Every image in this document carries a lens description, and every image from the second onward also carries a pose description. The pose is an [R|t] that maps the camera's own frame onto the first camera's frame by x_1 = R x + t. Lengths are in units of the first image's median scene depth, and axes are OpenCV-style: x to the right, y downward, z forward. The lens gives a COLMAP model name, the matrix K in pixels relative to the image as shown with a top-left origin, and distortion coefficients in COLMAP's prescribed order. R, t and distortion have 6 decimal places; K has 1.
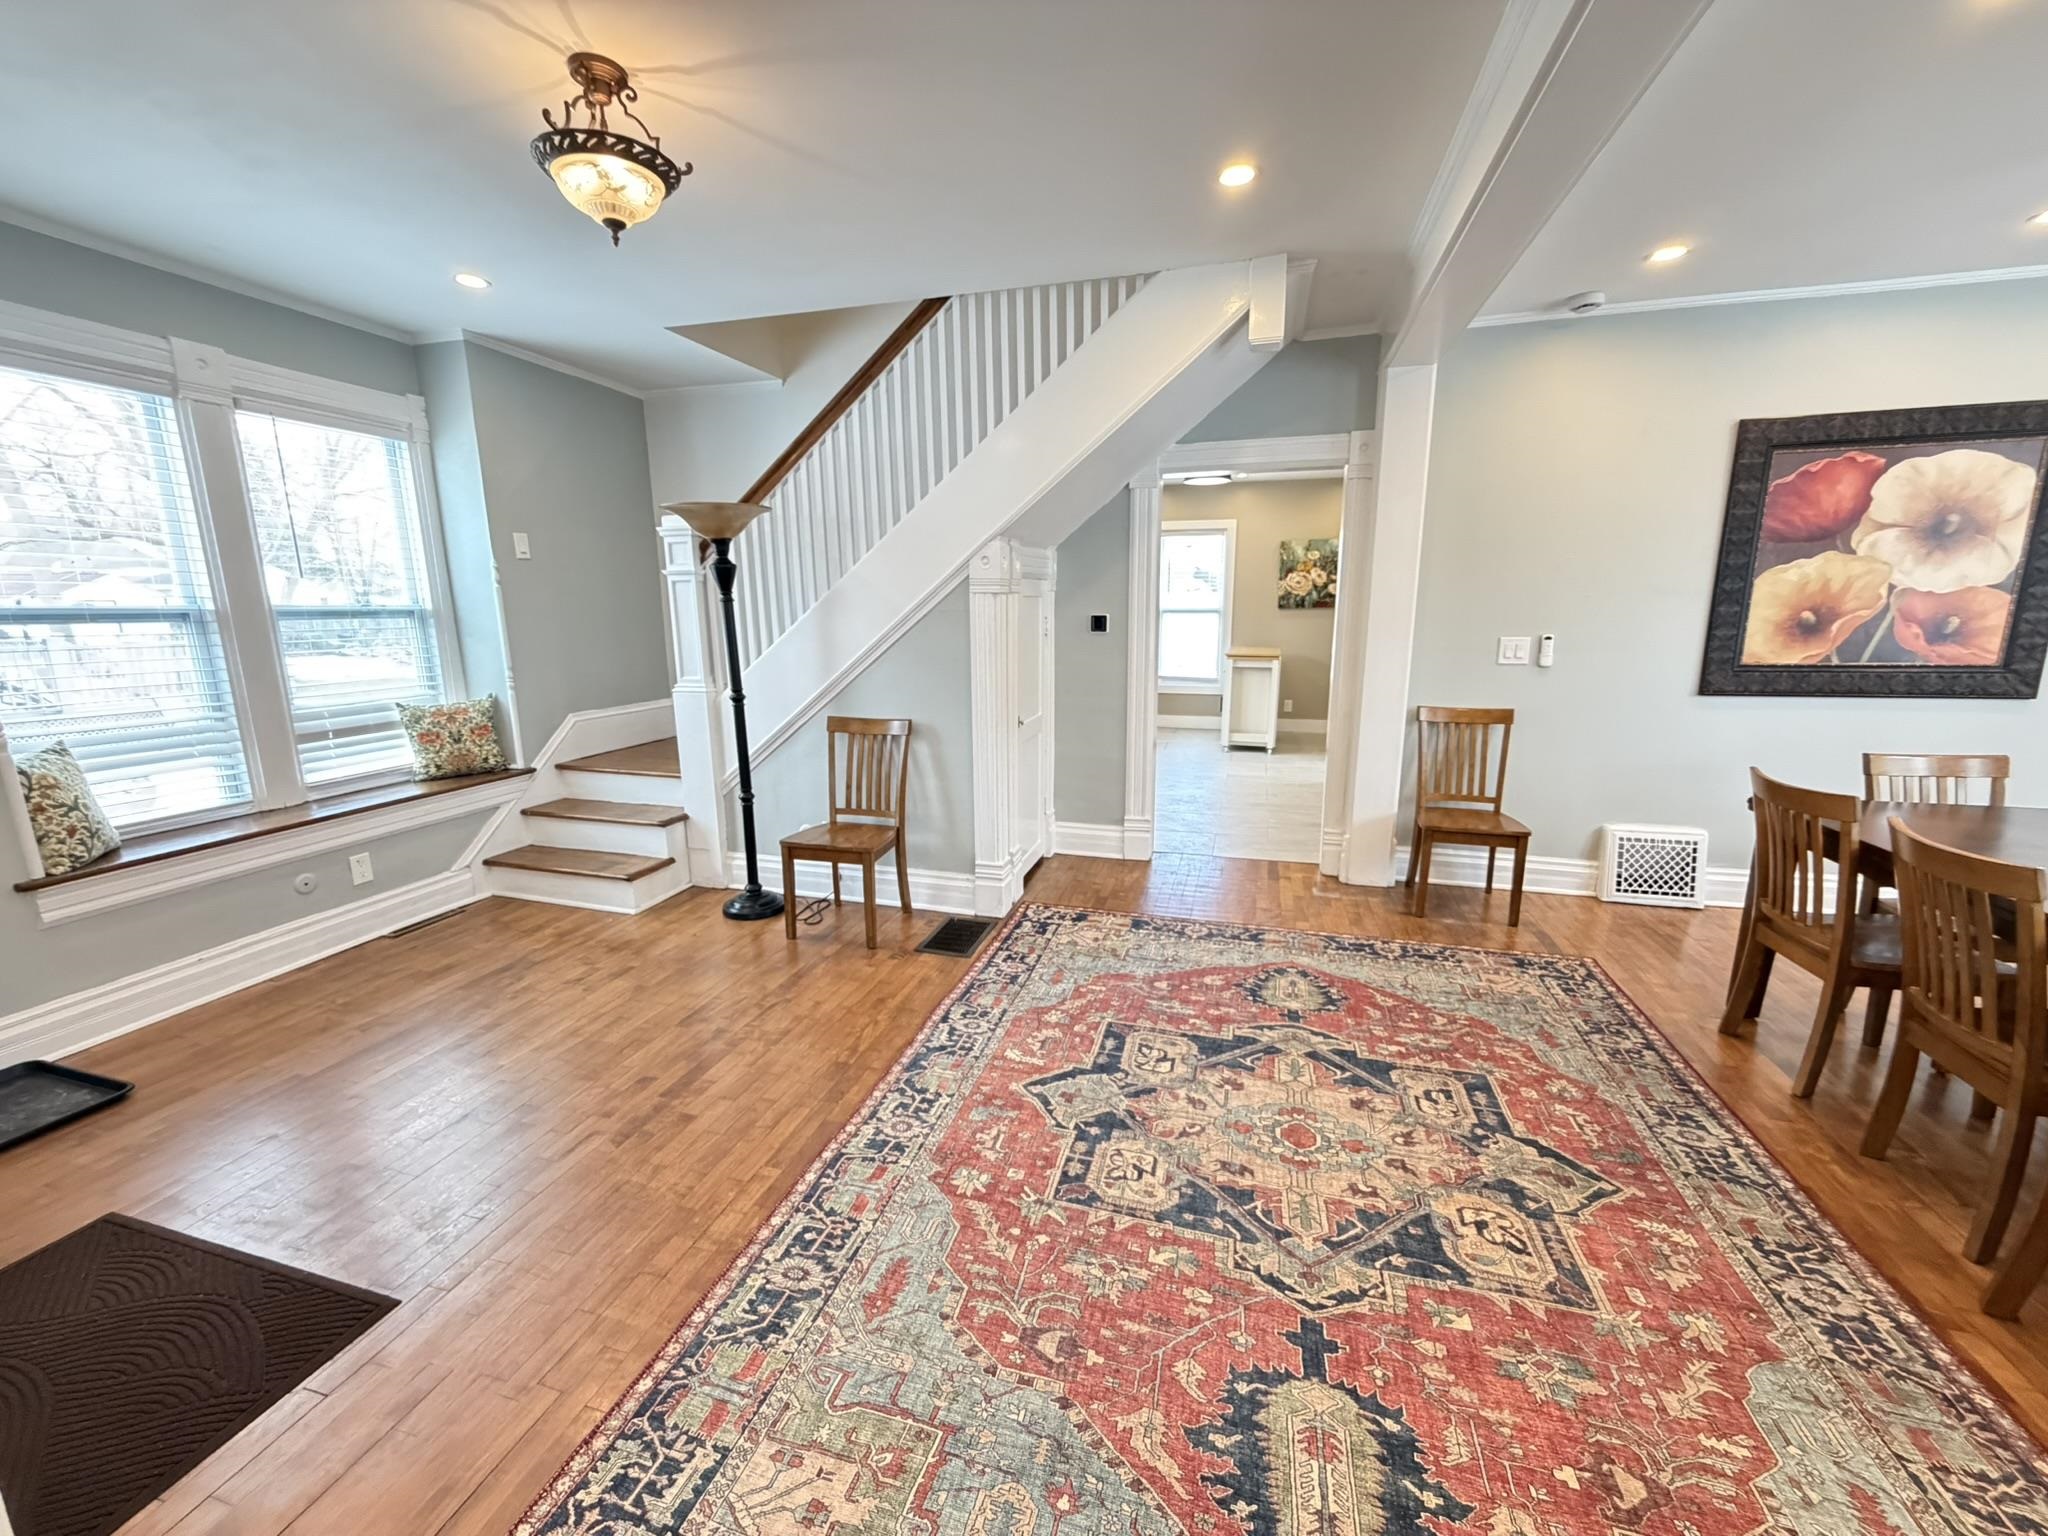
lens RADIAL K [[812.9, 0, 1021.4], [0, 812.9, 774.2], [0, 0, 1]] dist [-0.000506, -0.000179]
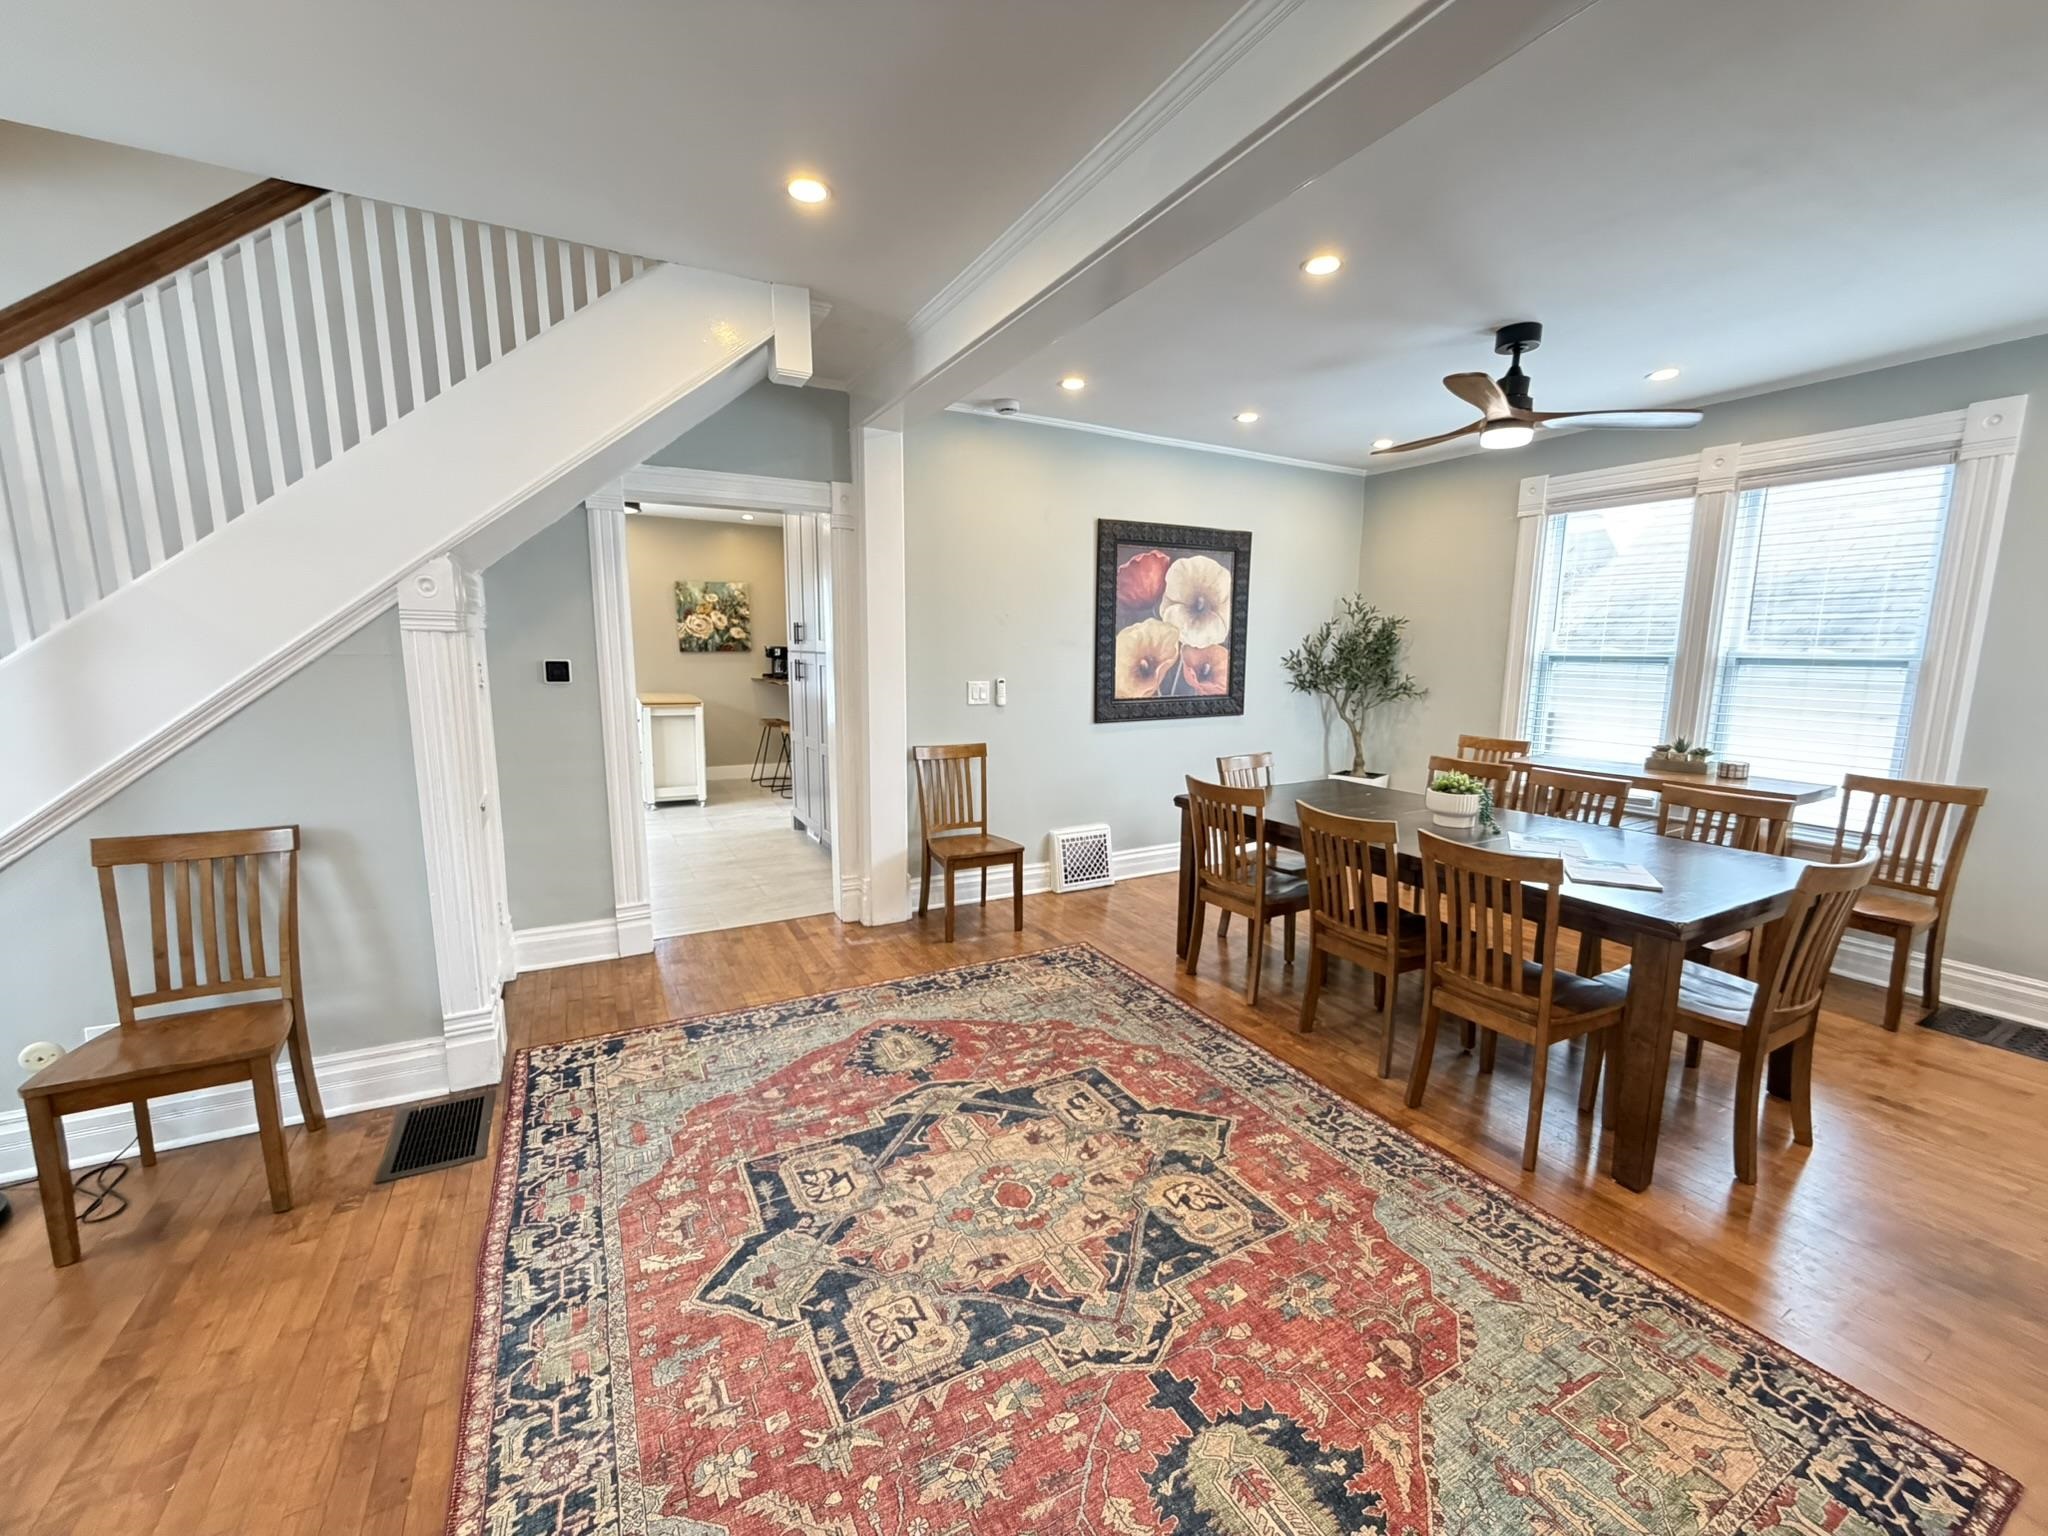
lens RADIAL K [[812.9, 0, 1021.4], [0, 812.9, 774.2], [0, 0, 1]] dist [-0.000506, -0.000179]
pose [[0.711295, -0.095347, 0.696396, -0.192688], [0.129981, 0.991512, 0.002990, -0.039473], [-0.690770, 0.088392, 0.717651, 0.169248]]
